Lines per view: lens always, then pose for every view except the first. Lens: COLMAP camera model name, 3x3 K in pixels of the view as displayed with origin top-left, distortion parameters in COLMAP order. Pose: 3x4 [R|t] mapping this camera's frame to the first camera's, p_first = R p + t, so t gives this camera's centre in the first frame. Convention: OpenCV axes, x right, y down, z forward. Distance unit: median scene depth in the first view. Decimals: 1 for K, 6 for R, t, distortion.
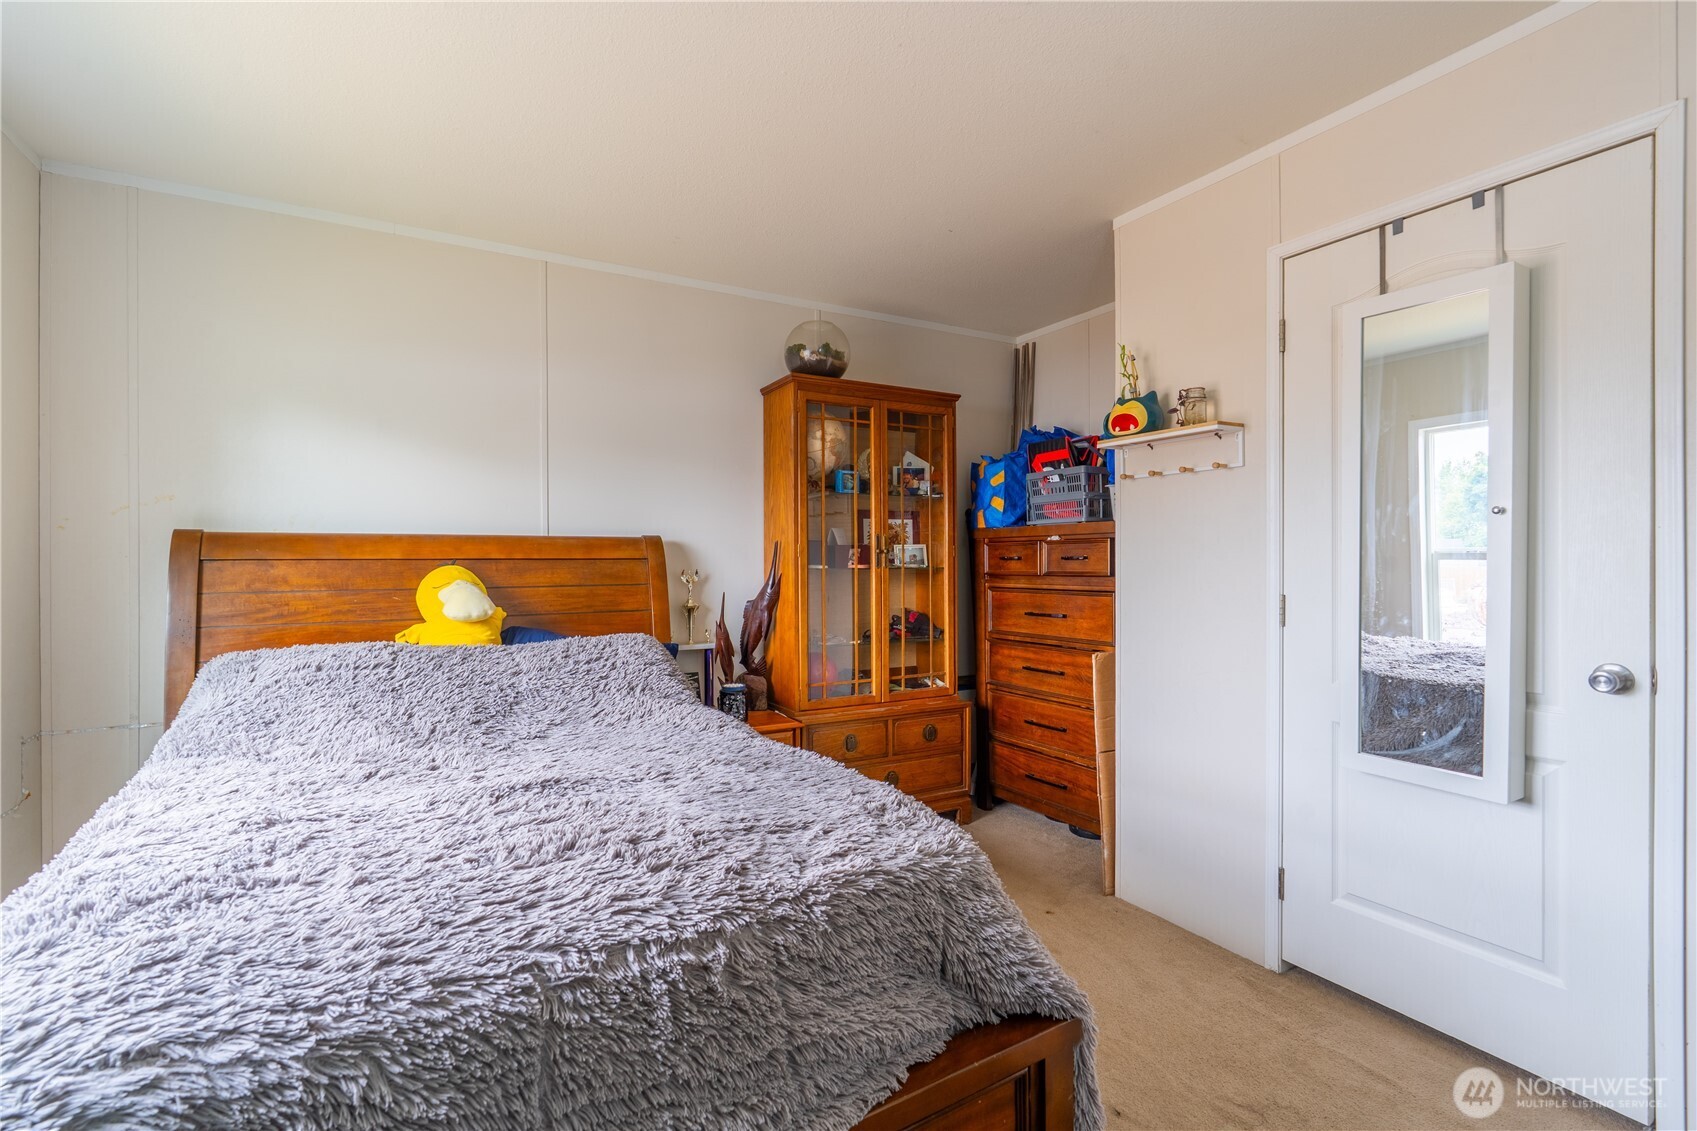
lens RADIAL K [[776.1, 0, 843.9], [0, 776.1, 564.2], [0, 0, 1]] dist [-0.005019, 0.002318]
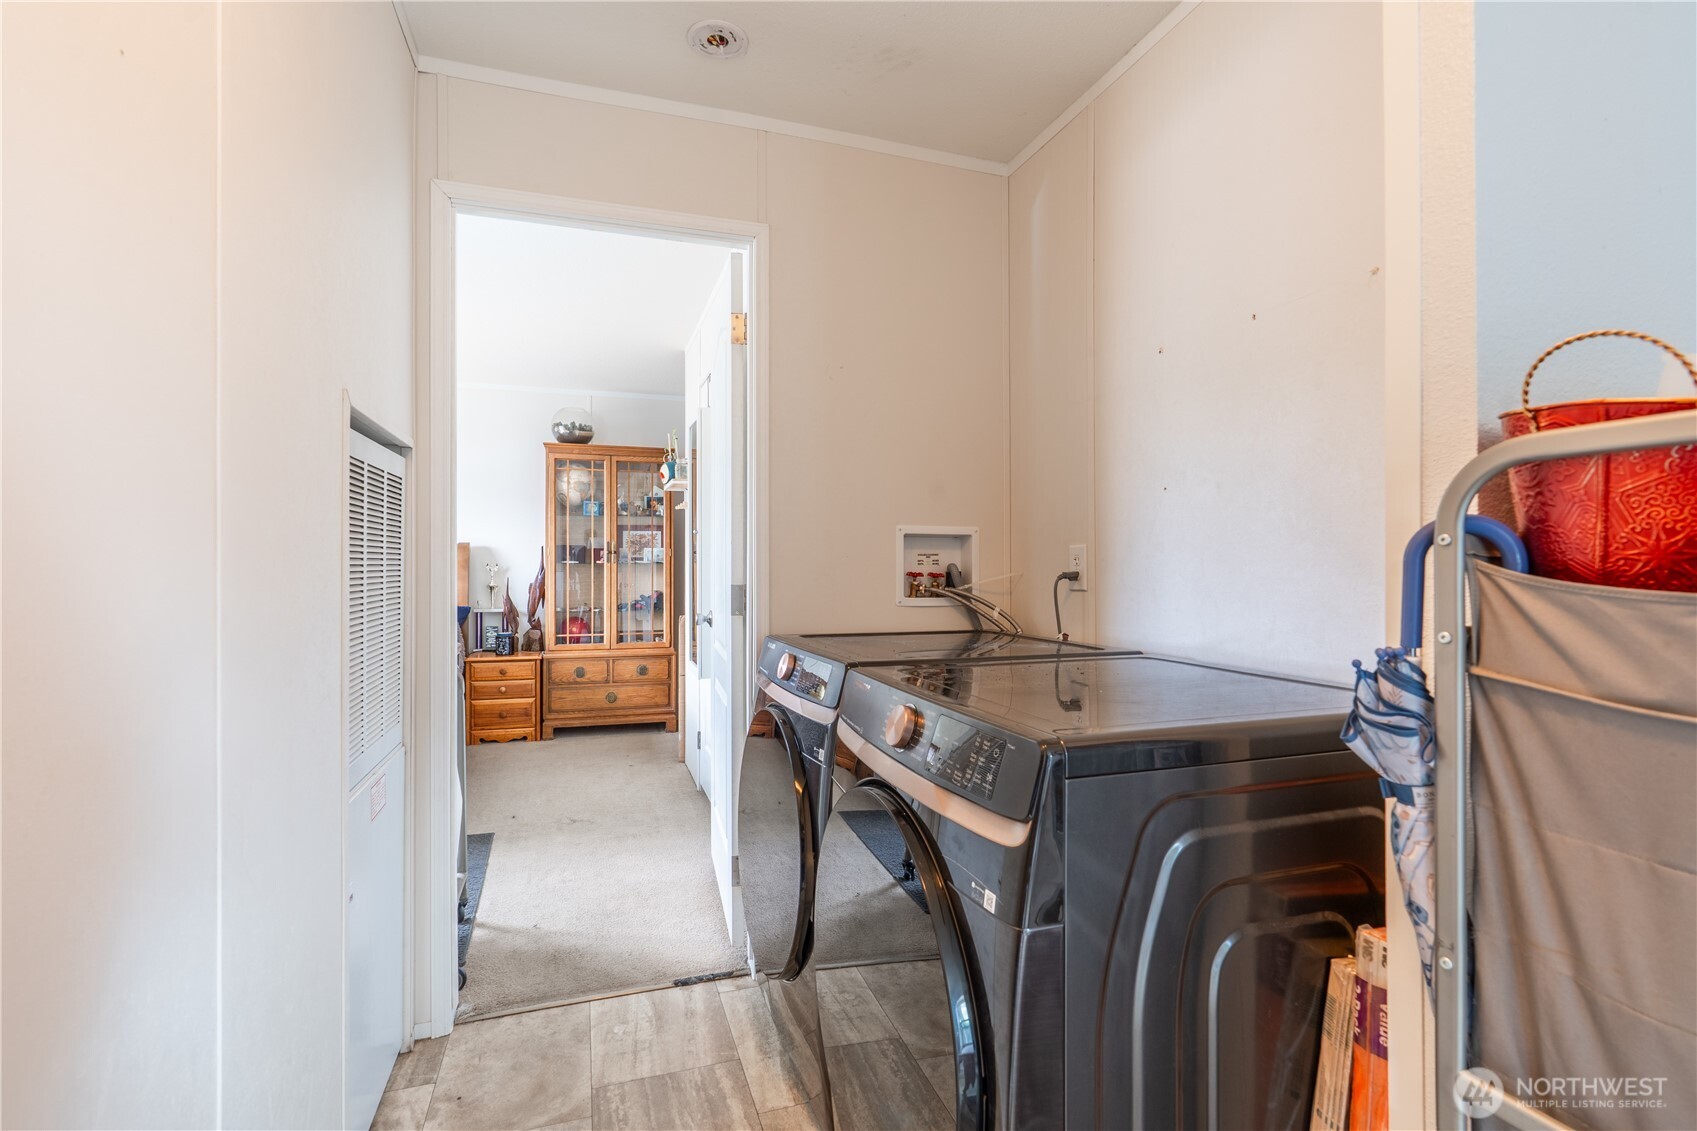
lens RADIAL K [[776.1, 0, 859.3], [0, 776.1, 560.7], [0, 0, 1]] dist [-0.005019, 0.002318]
pose [[0.984832, 0.004428, -0.173453, 0.838955], [-0.006494, 0.999915, -0.011349, 0.015473], [0.173388, 0.012303, 0.984777, -0.467449]]
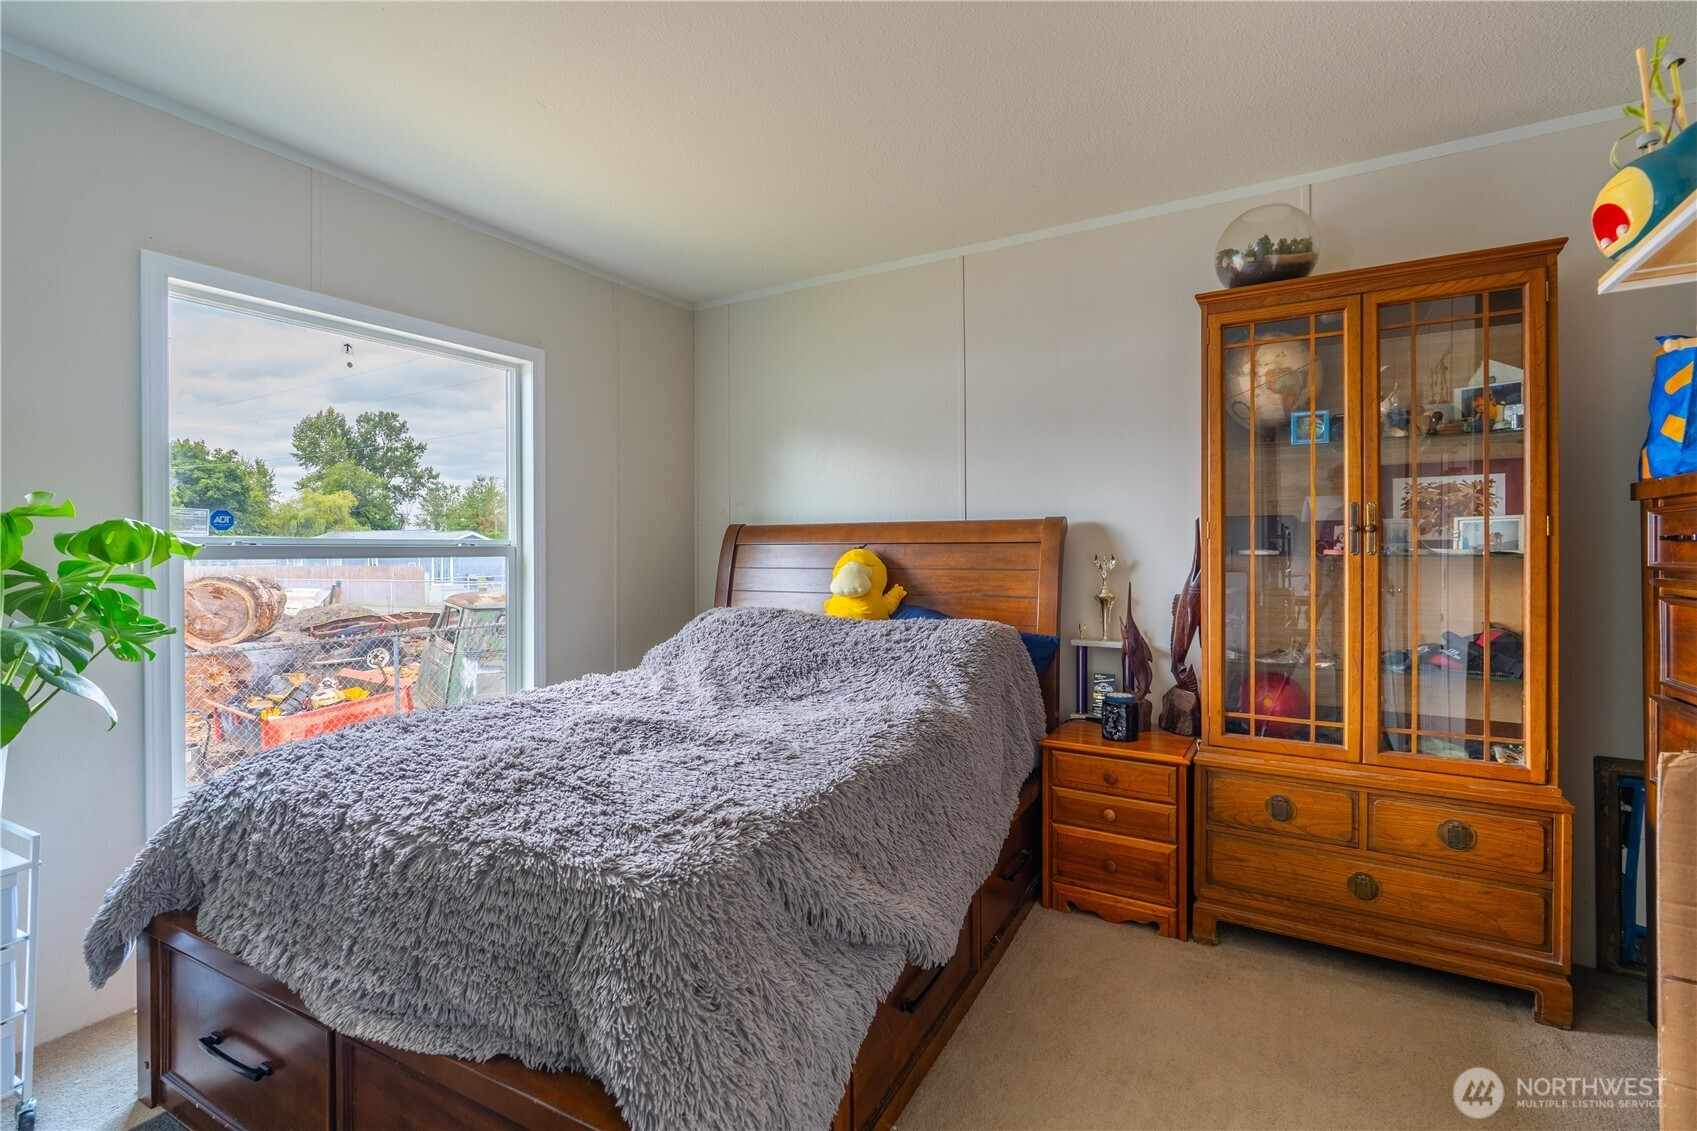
lens RADIAL K [[776.1, 0, 839.4], [0, 776.1, 558.3], [0, 0, 1]] dist [-0.005019, 0.002318]
pose [[0.488588, 0.014024, -0.872402, 0.409625], [-0.002178, 0.999887, 0.014854, -0.000891], [0.872512, -0.005357, 0.488563, 0.318140]]
